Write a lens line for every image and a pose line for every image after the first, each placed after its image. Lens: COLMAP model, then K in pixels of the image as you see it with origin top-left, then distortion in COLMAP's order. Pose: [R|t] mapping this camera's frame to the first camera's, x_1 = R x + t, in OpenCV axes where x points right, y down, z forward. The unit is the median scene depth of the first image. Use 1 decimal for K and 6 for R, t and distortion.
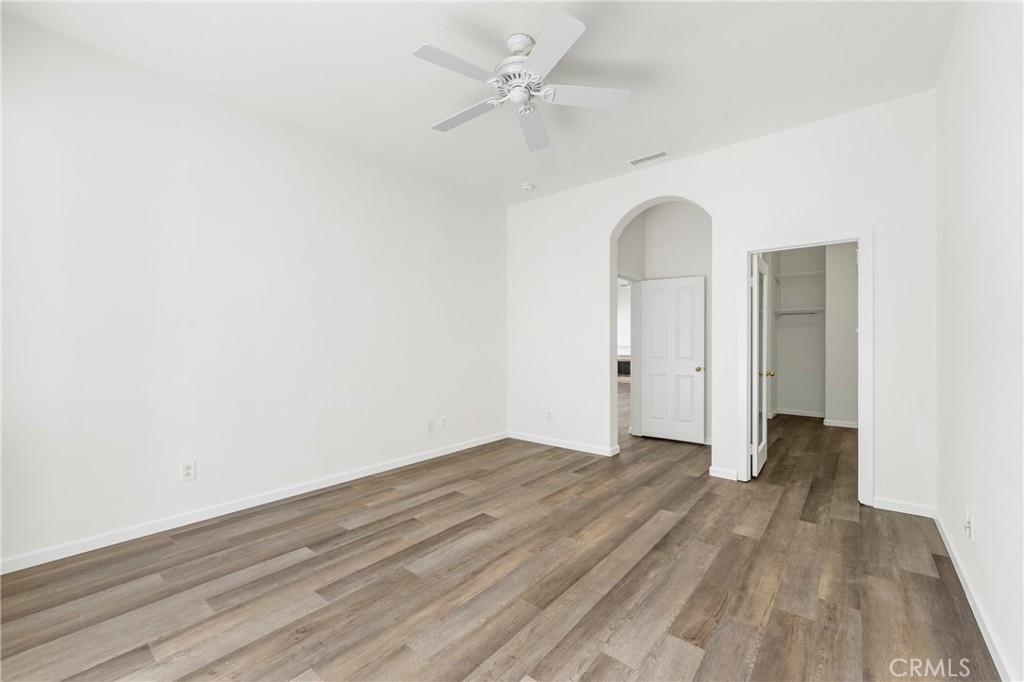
lens RADIAL K [[417.2, 0, 512.1], [0, 417.2, 347.4], [0, 0, 1]] dist [0.001928, -0.000646]
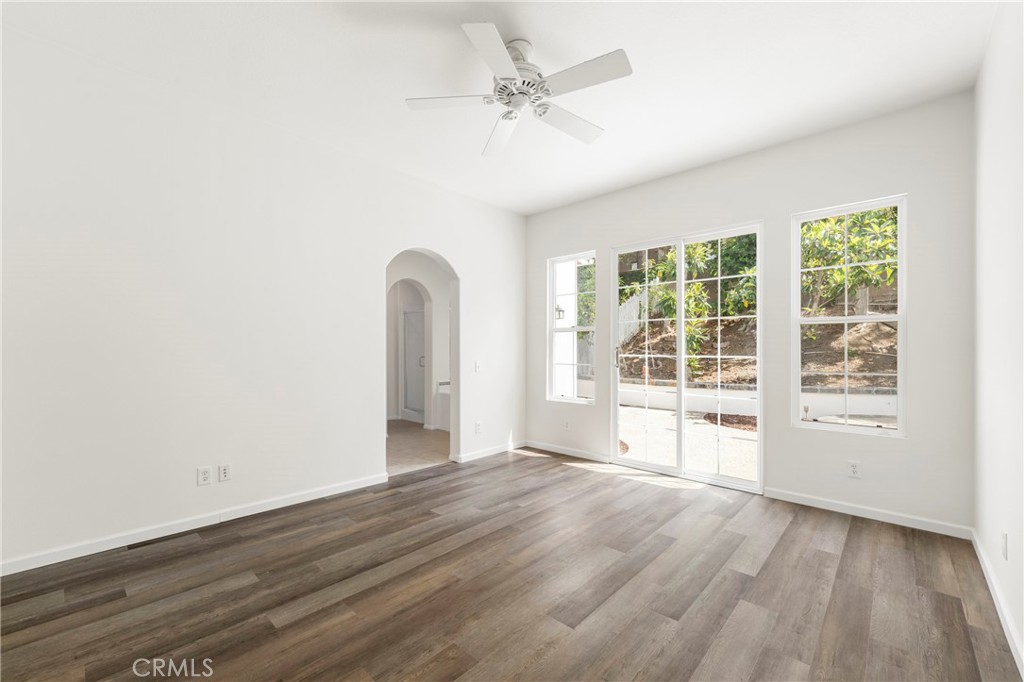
lens RADIAL K [[417.2, 0, 511.4], [0, 417.2, 349.8], [0, 0, 1]] dist [0.001928, -0.000646]
pose [[-0.998515, -0.004650, 0.054275, -0.011218], [-0.004076, 0.999935, 0.010673, -0.023933], [-0.054321, 0.010435, -0.998469, 1.812122]]
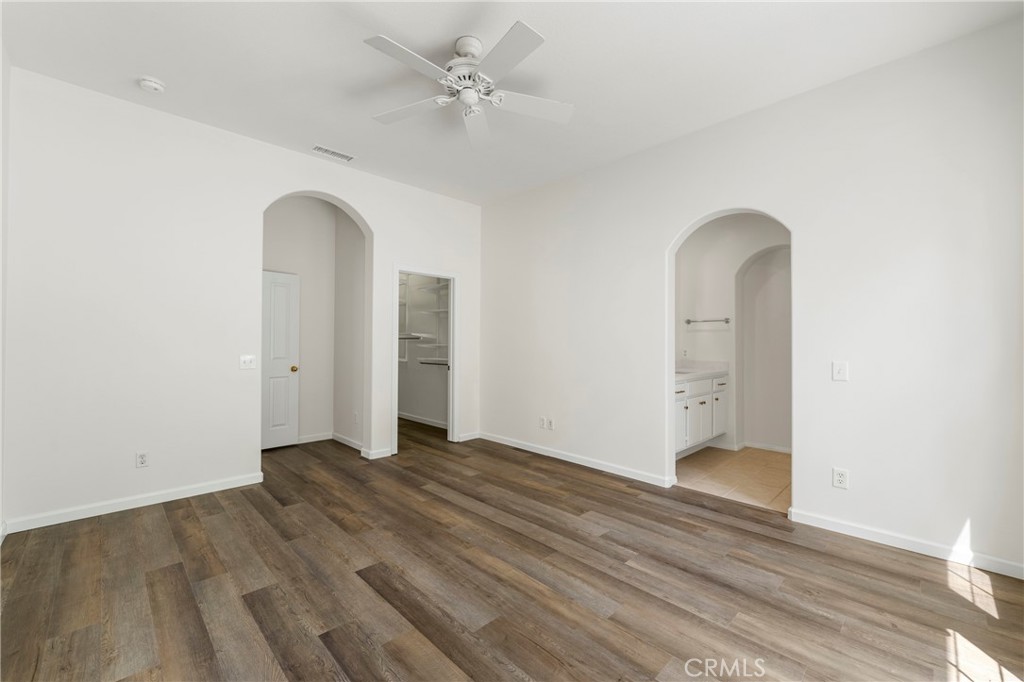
lens RADIAL K [[417.2, 0, 510.5], [0, 417.2, 338.3], [0, 0, 1]] dist [0.001928, -0.000646]
pose [[0.104324, 0.009566, 0.994497, -0.877015], [0.008425, 0.999909, -0.010502, -0.008487], [-0.994508, 0.009474, 0.104234, 0.721456]]
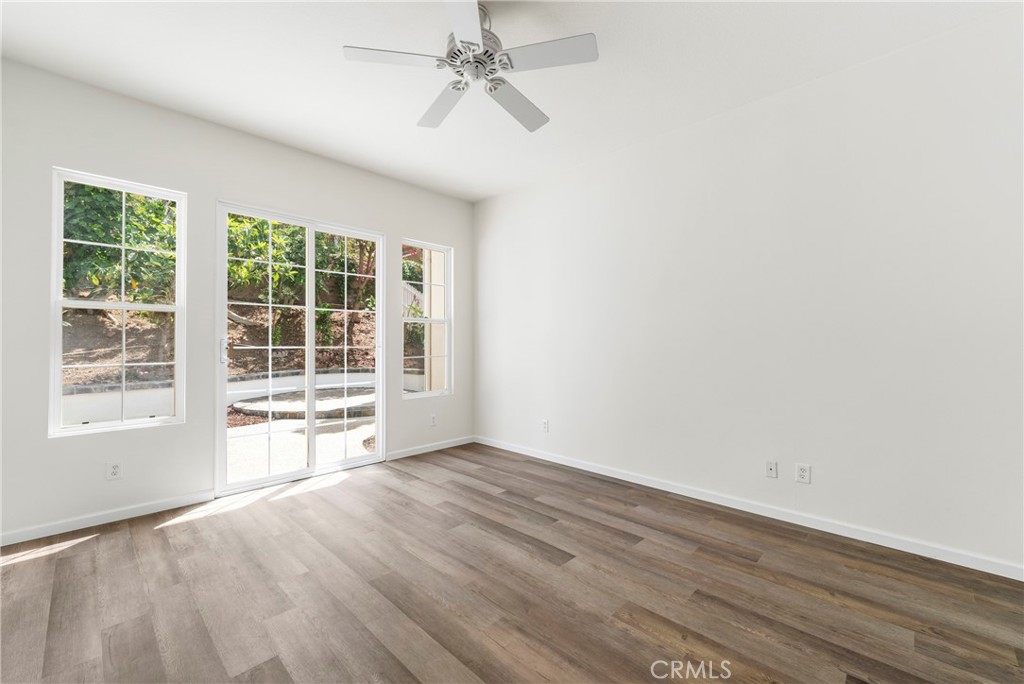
lens RADIAL K [[417.2, 0, 508.6], [0, 417.2, 337.0], [0, 0, 1]] dist [0.001928, -0.000646]
pose [[-0.086633, -0.014105, -0.996140, 0.833379], [-0.012065, 0.999841, -0.013109, -0.011917], [0.996167, 0.010883, -0.086790, 1.049099]]
